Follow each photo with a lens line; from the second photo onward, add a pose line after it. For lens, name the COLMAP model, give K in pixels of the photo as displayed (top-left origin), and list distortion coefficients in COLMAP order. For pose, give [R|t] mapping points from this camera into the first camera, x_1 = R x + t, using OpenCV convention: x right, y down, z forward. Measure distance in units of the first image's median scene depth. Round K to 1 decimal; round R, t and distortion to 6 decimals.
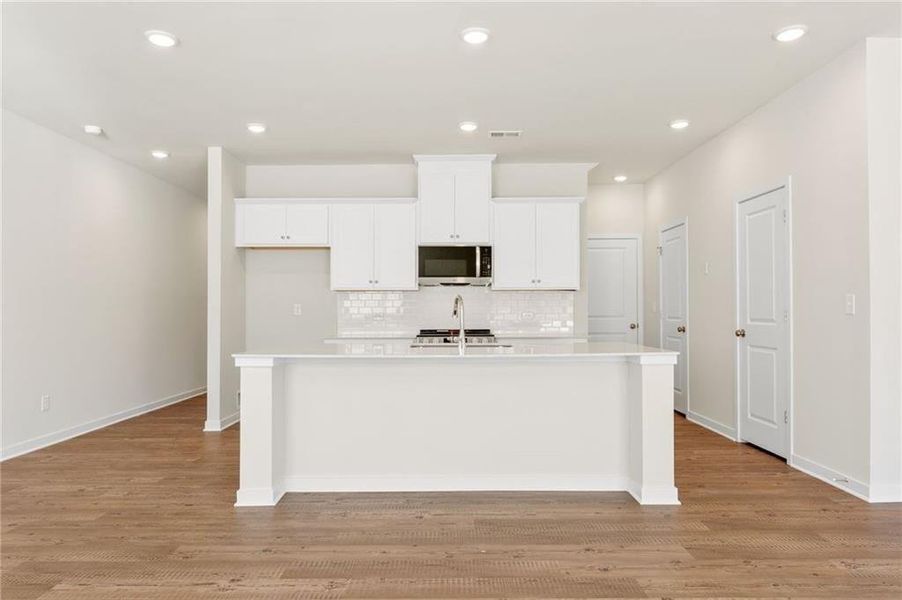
lens RADIAL K [[589.4, 0, 451.5], [0, 589.4, 299.4], [0, 0, 1]] dist [0.000895, -0.001339]
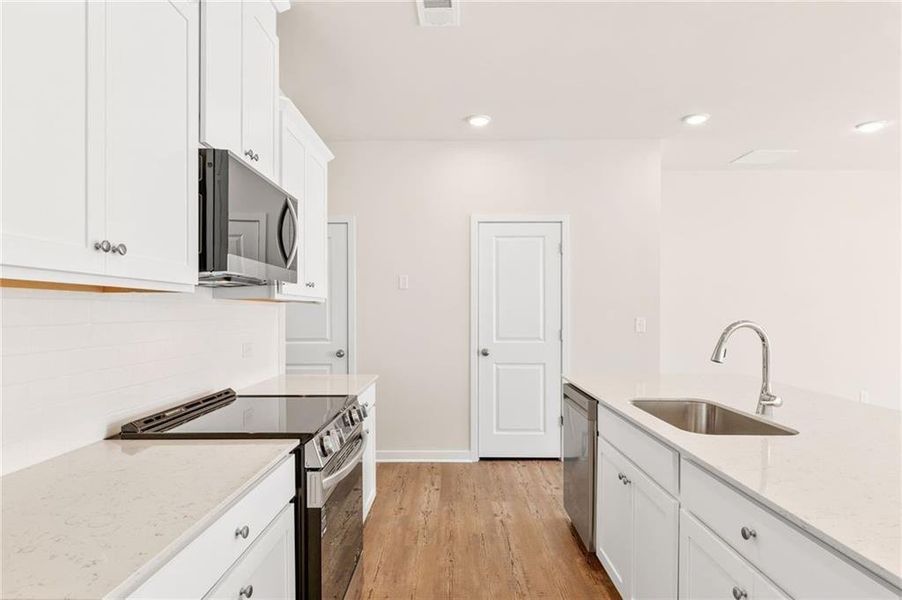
lens RADIAL K [[521.4, 0, 438.5], [0, 521.4, 312.6], [0, 0, 1]] dist [-0.003490, -0.000309]
pose [[0.031907, -0.000643, 0.999491, -0.332856], [-0.016206, 0.999868, 0.001160, -0.008121], [-0.999359, -0.016235, 0.031892, 0.881987]]
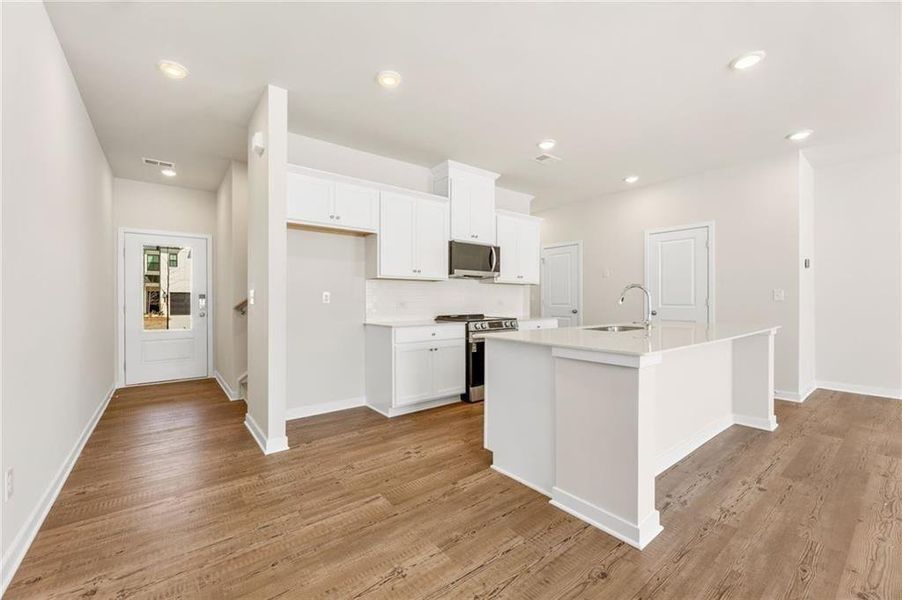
lens RADIAL K [[367.5, 0, 448.4], [0, 367.5, 301.7], [0, 0, 1]] dist [0.001320, 0.000155]
pose [[0.786754, -0.002017, 0.617263, -0.500318], [-0.010123, 0.999818, 0.016170, 0.013246], [-0.617184, -0.018971, 0.786590, 0.456301]]
